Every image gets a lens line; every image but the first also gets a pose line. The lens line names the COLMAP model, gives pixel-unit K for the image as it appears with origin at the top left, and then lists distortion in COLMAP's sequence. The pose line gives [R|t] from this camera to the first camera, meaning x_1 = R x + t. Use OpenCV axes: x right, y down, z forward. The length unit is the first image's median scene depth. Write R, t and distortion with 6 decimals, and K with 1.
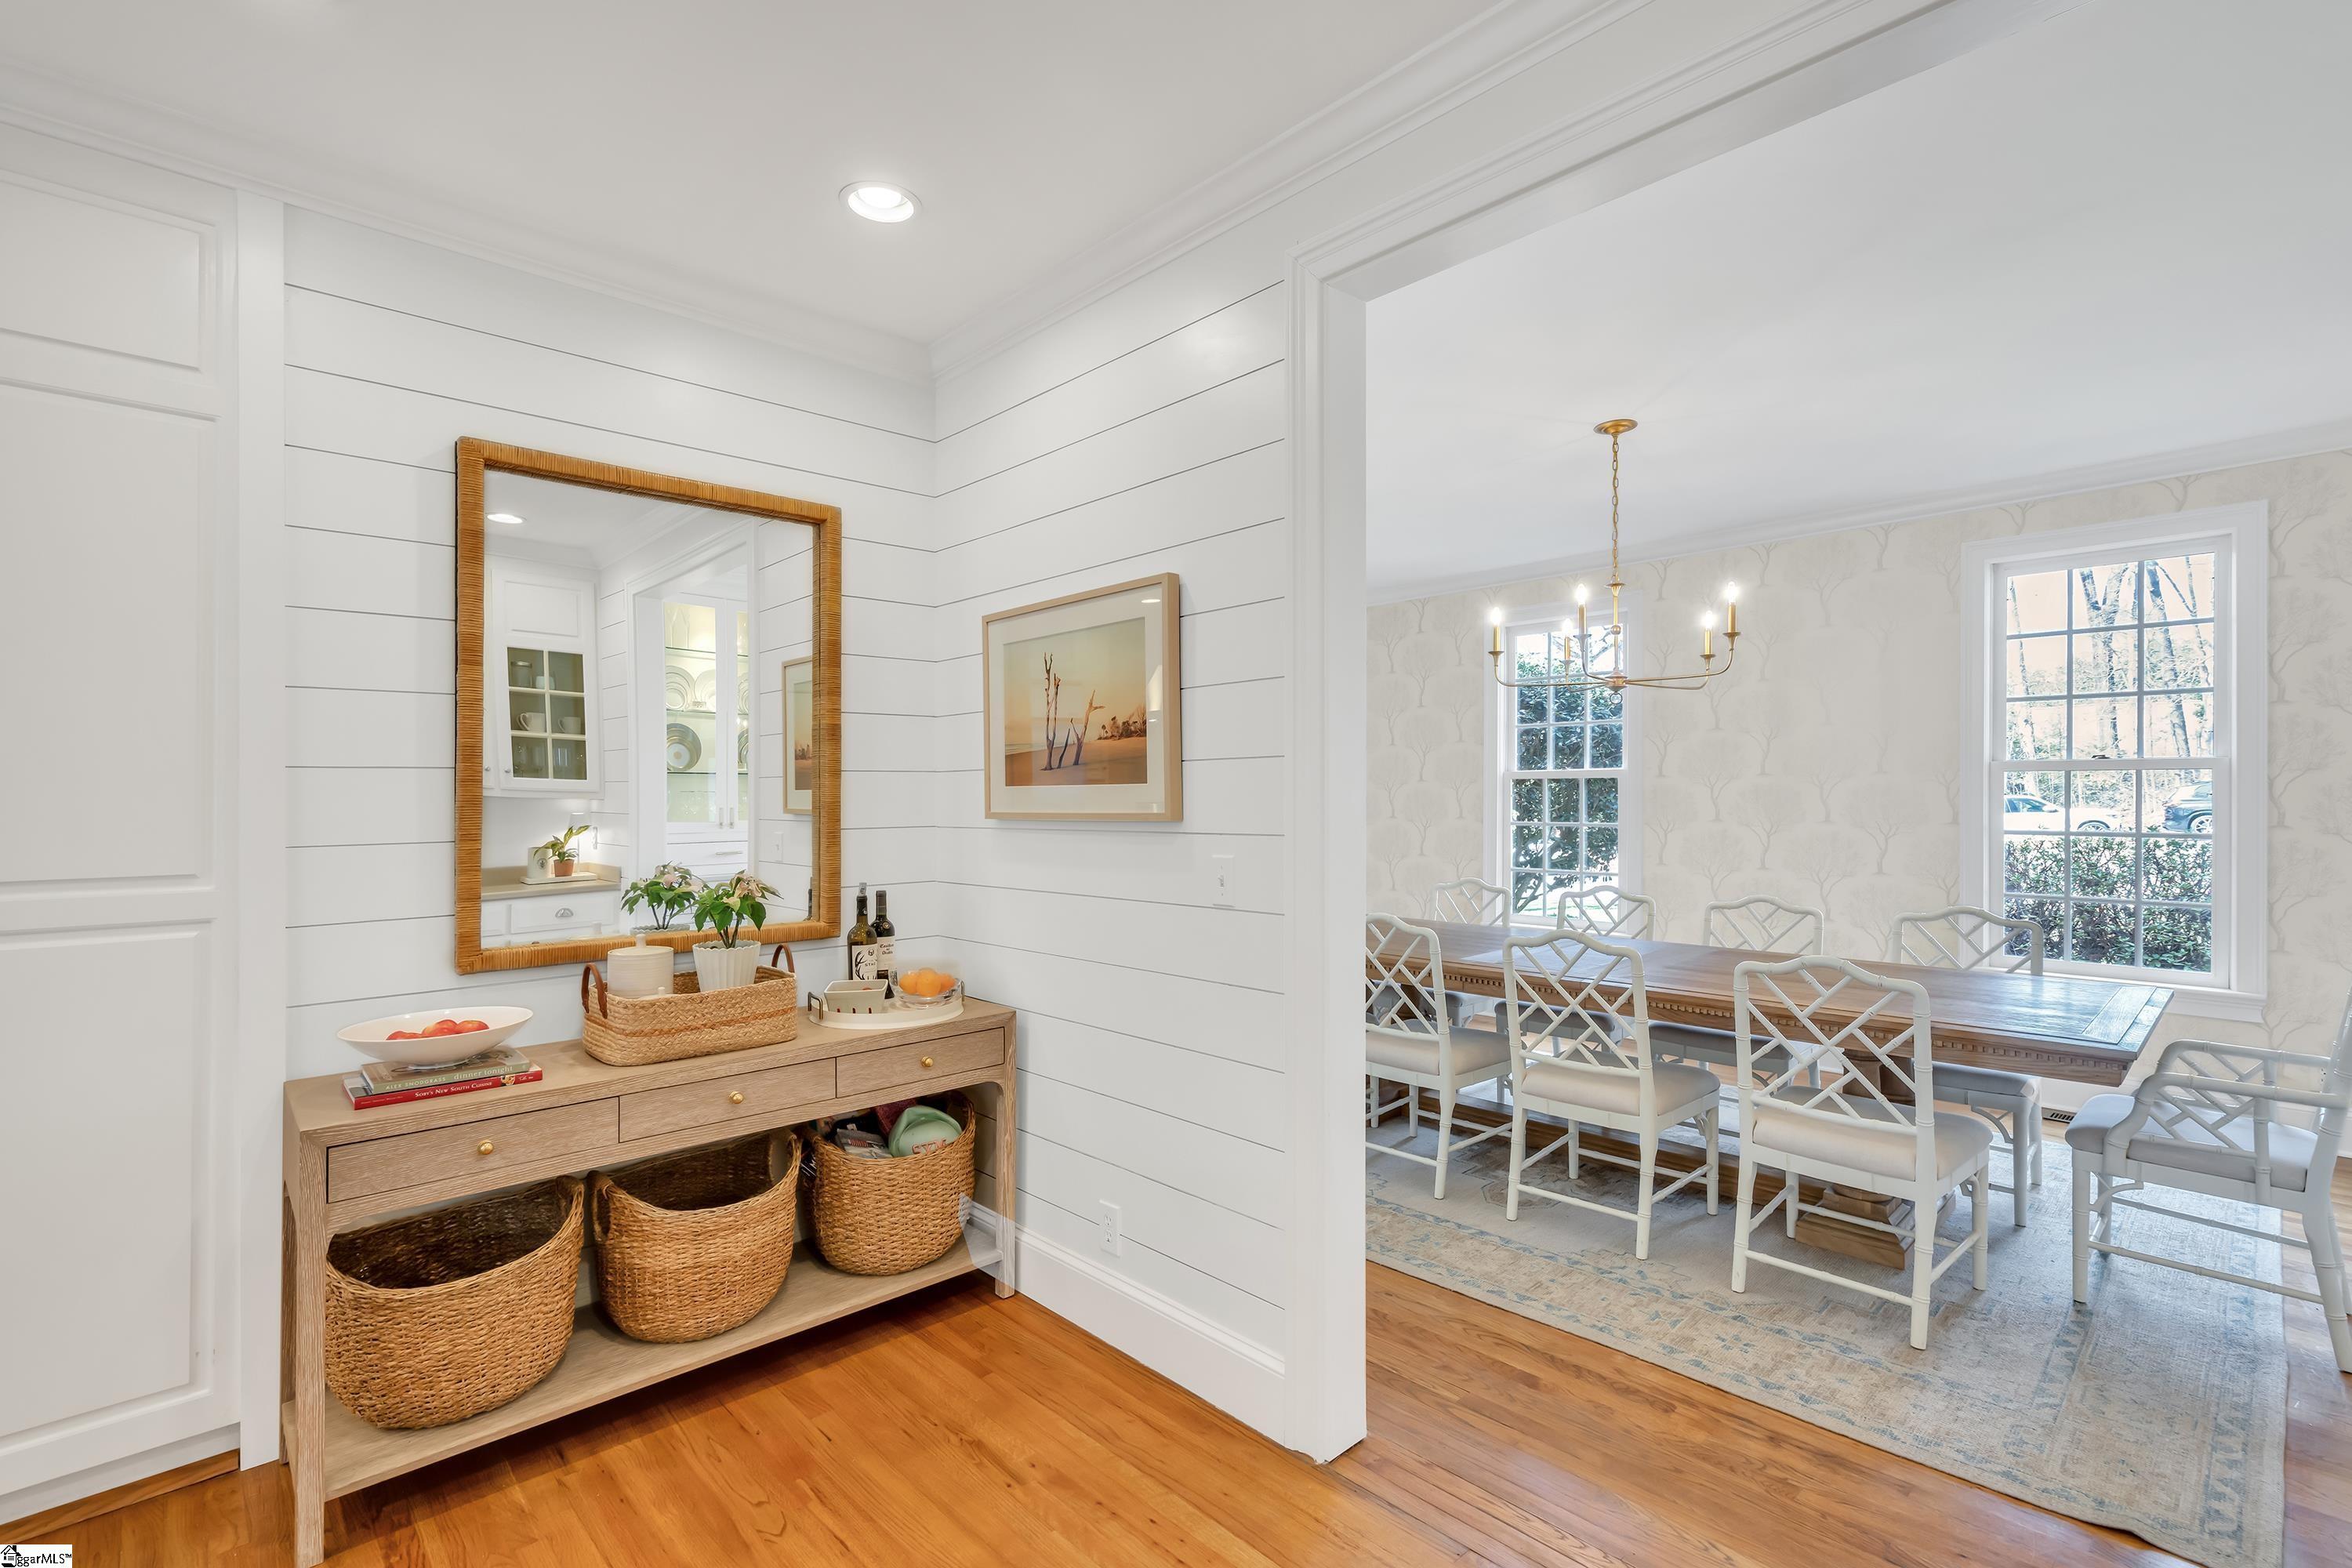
lens RADIAL K [[1069.0, 0, 1188.1], [0, 1069.0, 791.2], [0, 0, 1]] dist [-0.011204, 0.004629]
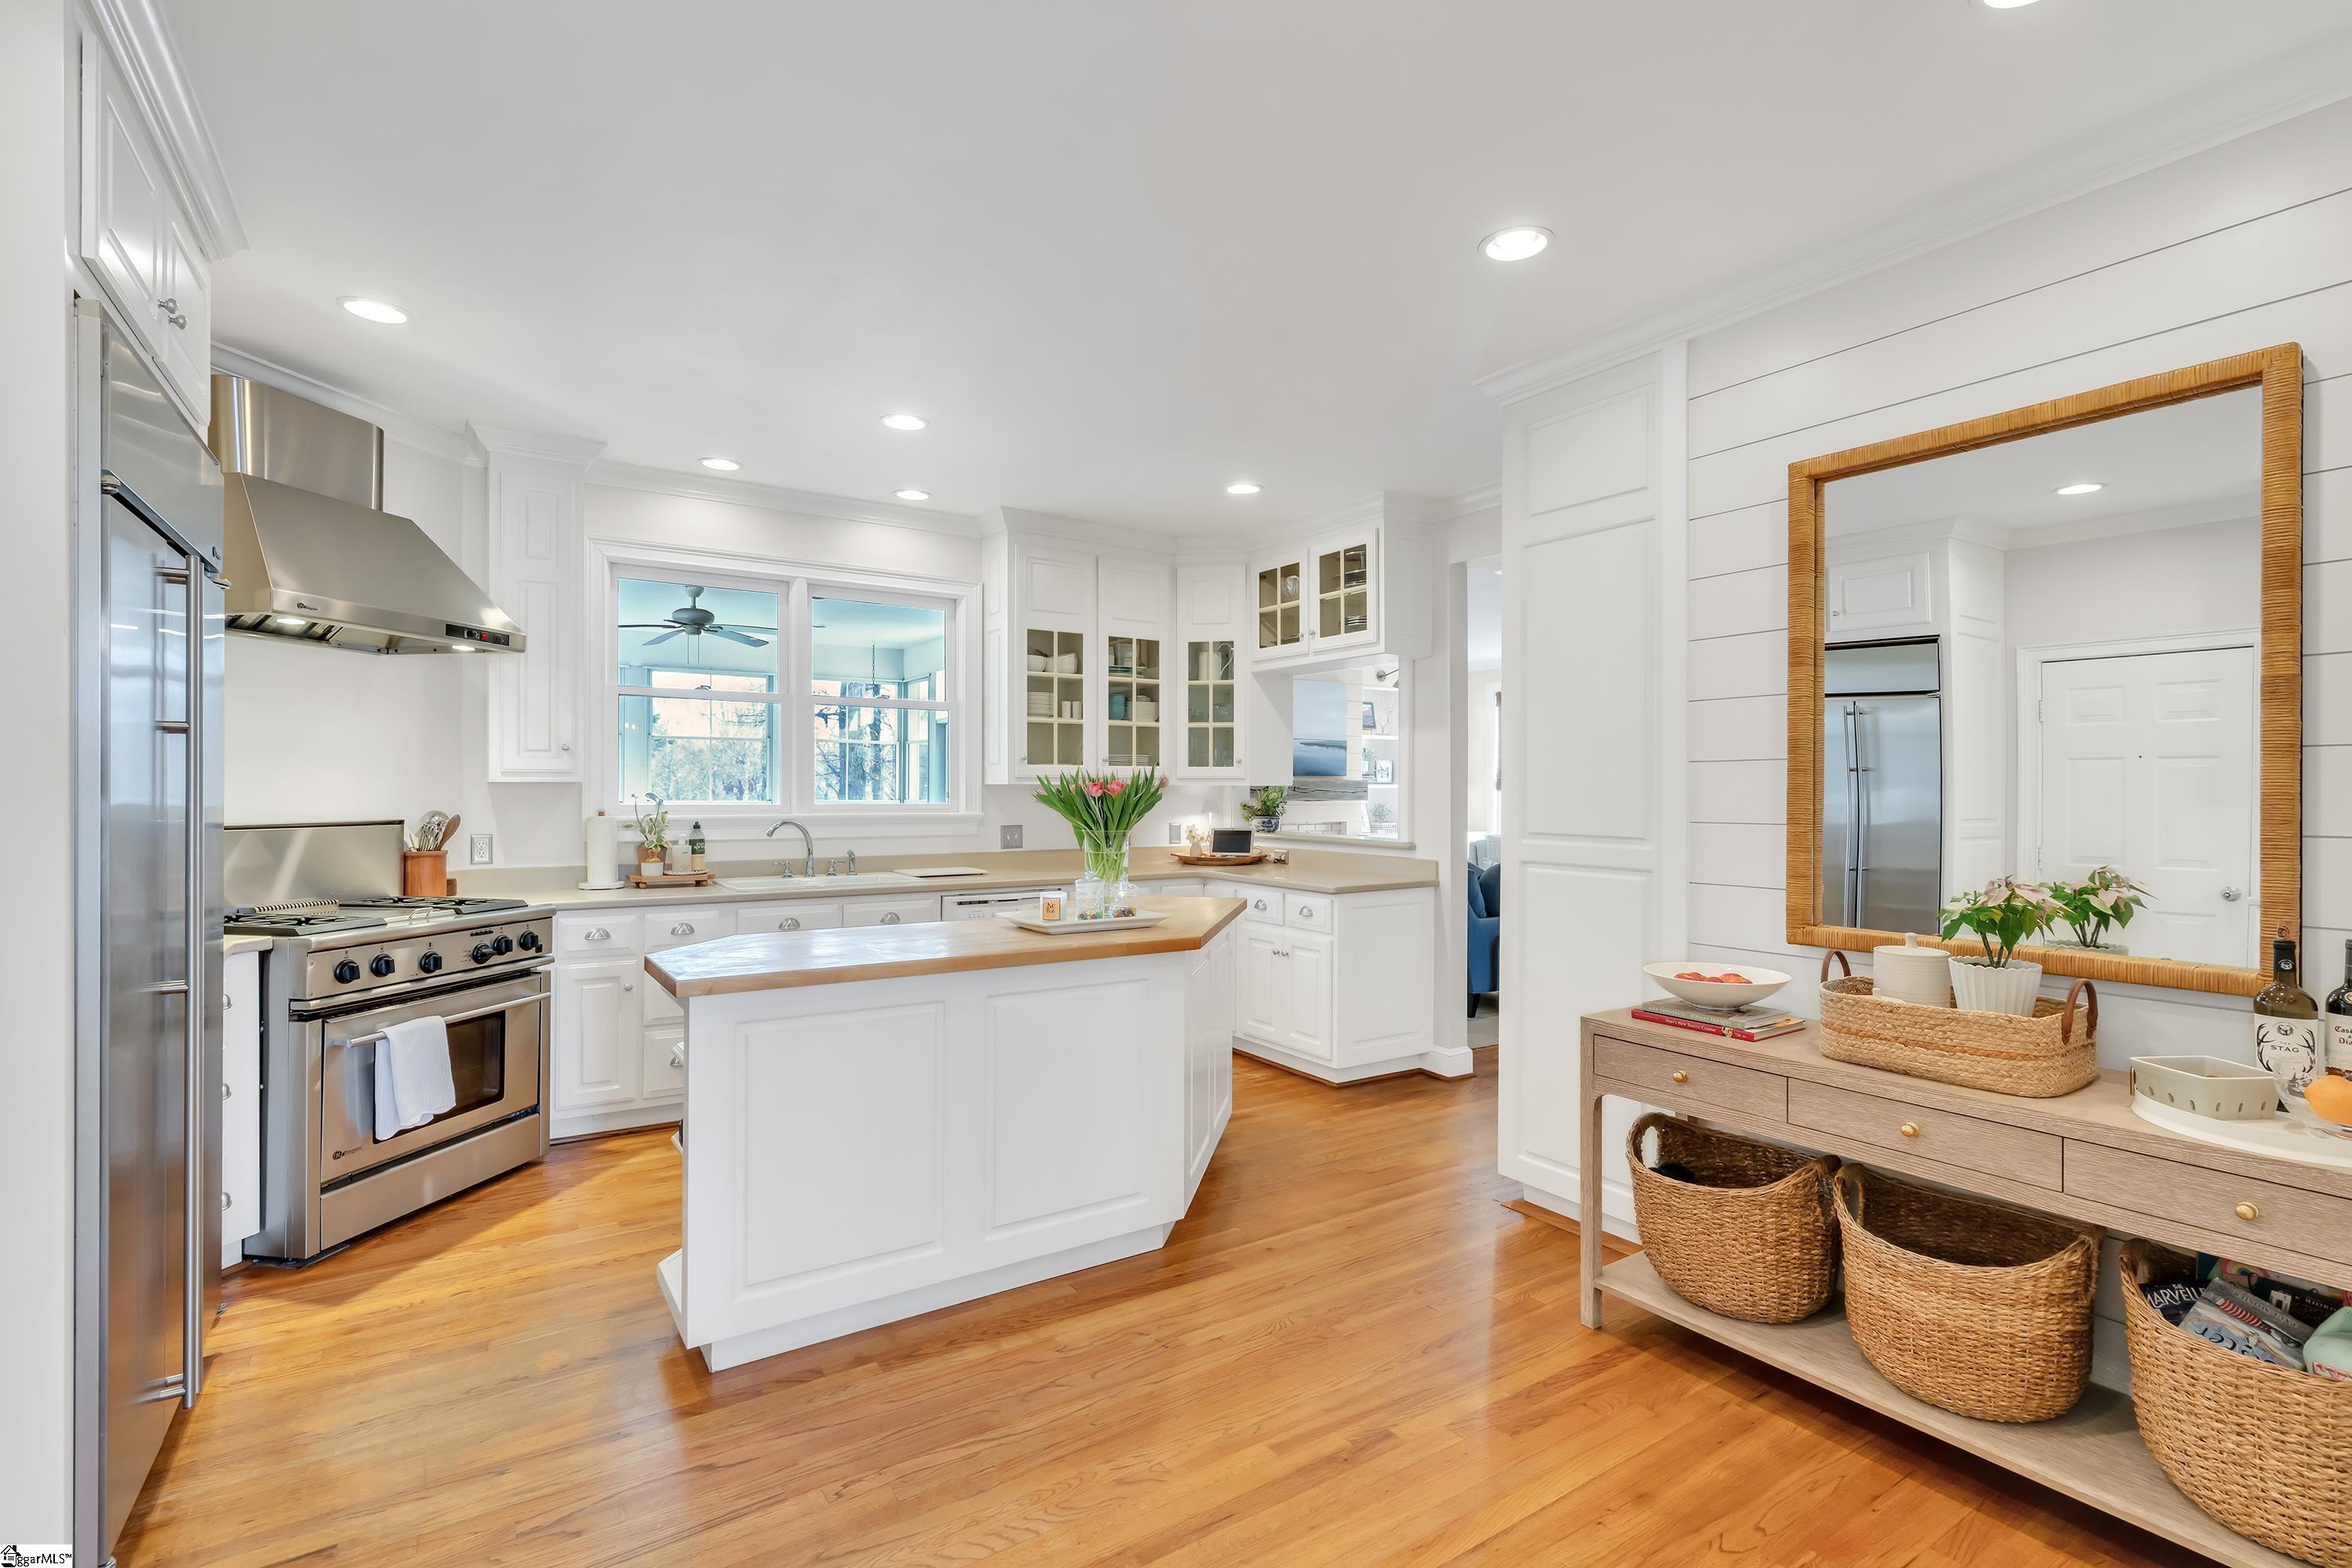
lens RADIAL K [[1069.0, 0, 1185.1], [0, 1069.0, 784.0], [0, 0, 1]] dist [-0.011204, 0.004629]
pose [[-0.165372, -0.003814, -0.986224, 0.531290], [-0.003757, 0.999988, -0.003237, 0.010428], [0.986224, 0.003170, -0.165384, 0.559422]]
